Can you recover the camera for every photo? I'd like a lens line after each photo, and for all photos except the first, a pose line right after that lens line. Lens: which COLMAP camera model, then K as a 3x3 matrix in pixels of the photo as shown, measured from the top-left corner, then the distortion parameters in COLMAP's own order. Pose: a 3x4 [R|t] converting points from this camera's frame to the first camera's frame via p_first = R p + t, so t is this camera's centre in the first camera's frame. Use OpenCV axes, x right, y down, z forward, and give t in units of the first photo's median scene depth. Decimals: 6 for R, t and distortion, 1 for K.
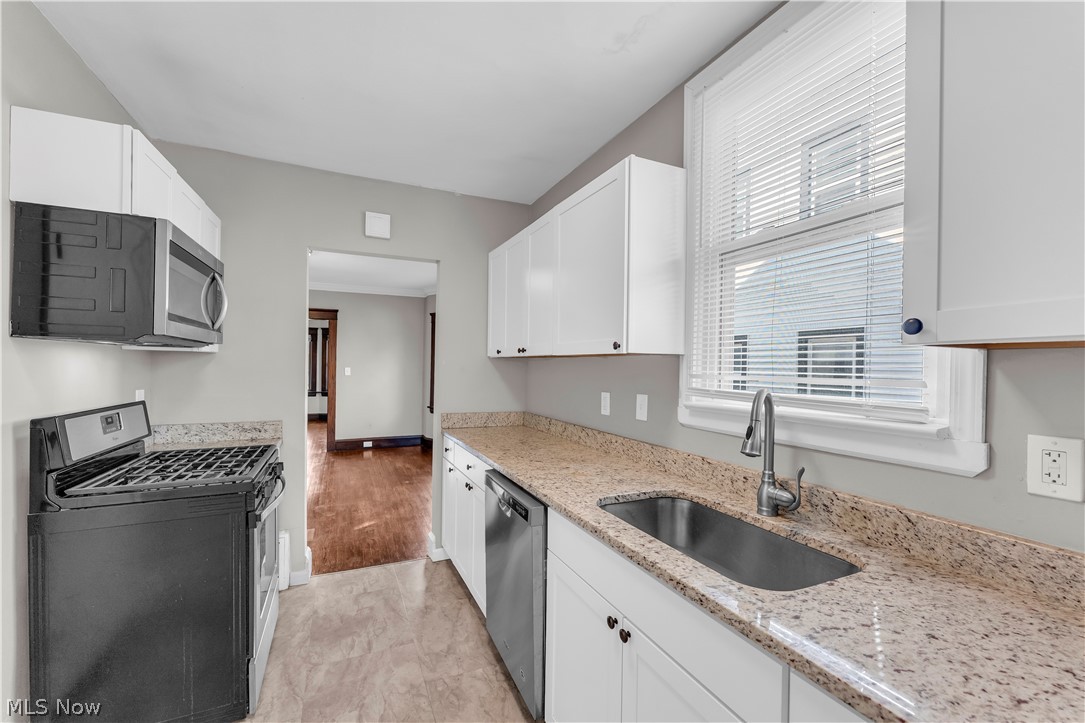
lens RADIAL K [[440.4, 0, 535.4], [0, 440.4, 367.0], [0, 0, 1]] dist [0.000268, 0.000092]
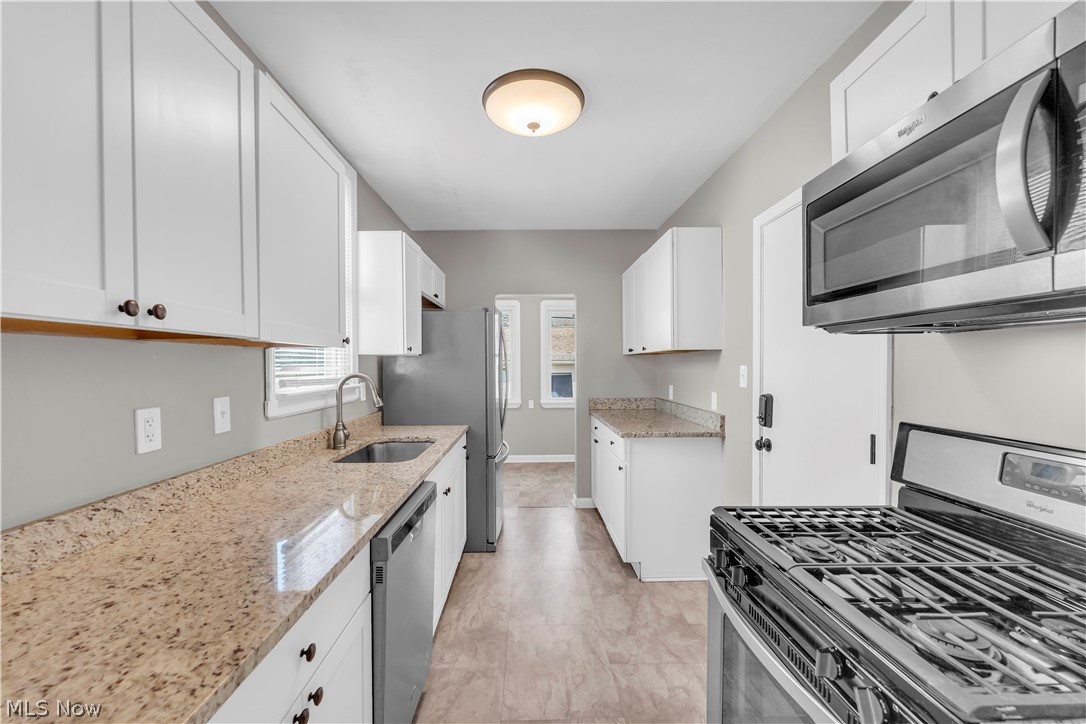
lens RADIAL K [[440.8, 0, 540.5], [0, 440.8, 366.2], [0, 0, 1]] dist [0.000268, 0.000092]
pose [[-0.924400, -0.015210, 0.381122, -0.792897], [-0.012136, 0.999872, 0.010467, -0.005576], [-0.381232, 0.005051, -0.924466, 2.216489]]
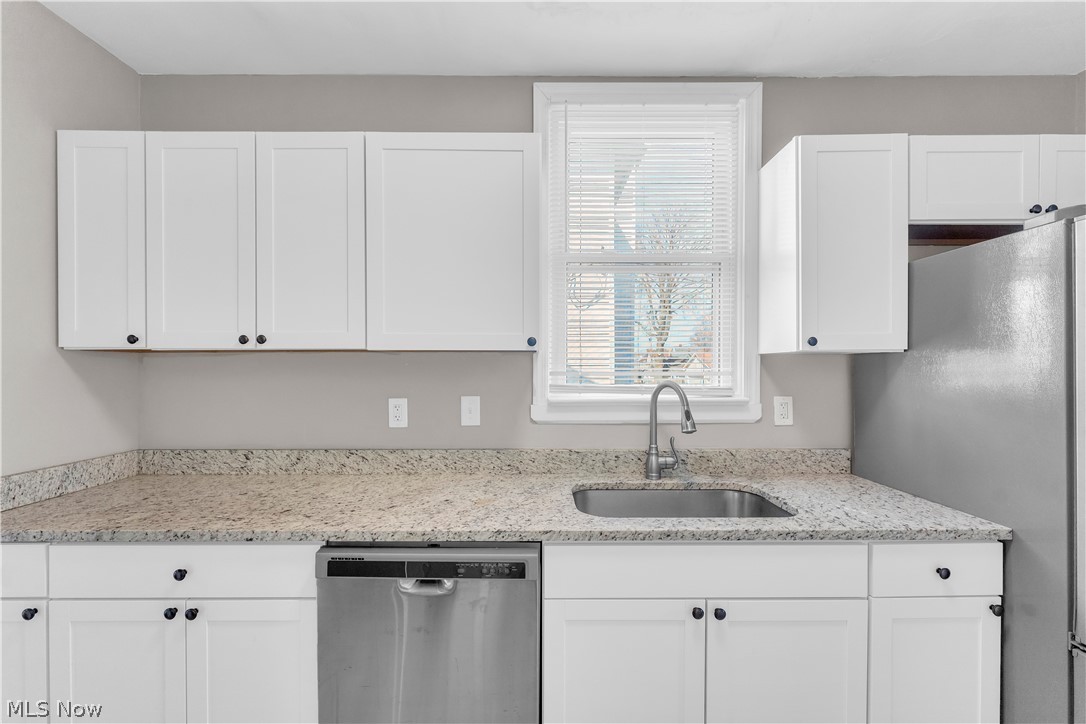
lens RADIAL K [[440.8, 0, 538.9], [0, 440.8, 367.5], [0, 0, 1]] dist [0.000268, 0.000092]
pose [[0.403772, -0.017285, 0.914696, -0.768400], [0.006858, 0.999851, 0.015867, -0.013206], [-0.914834, -0.000134, 0.403830, 0.774974]]
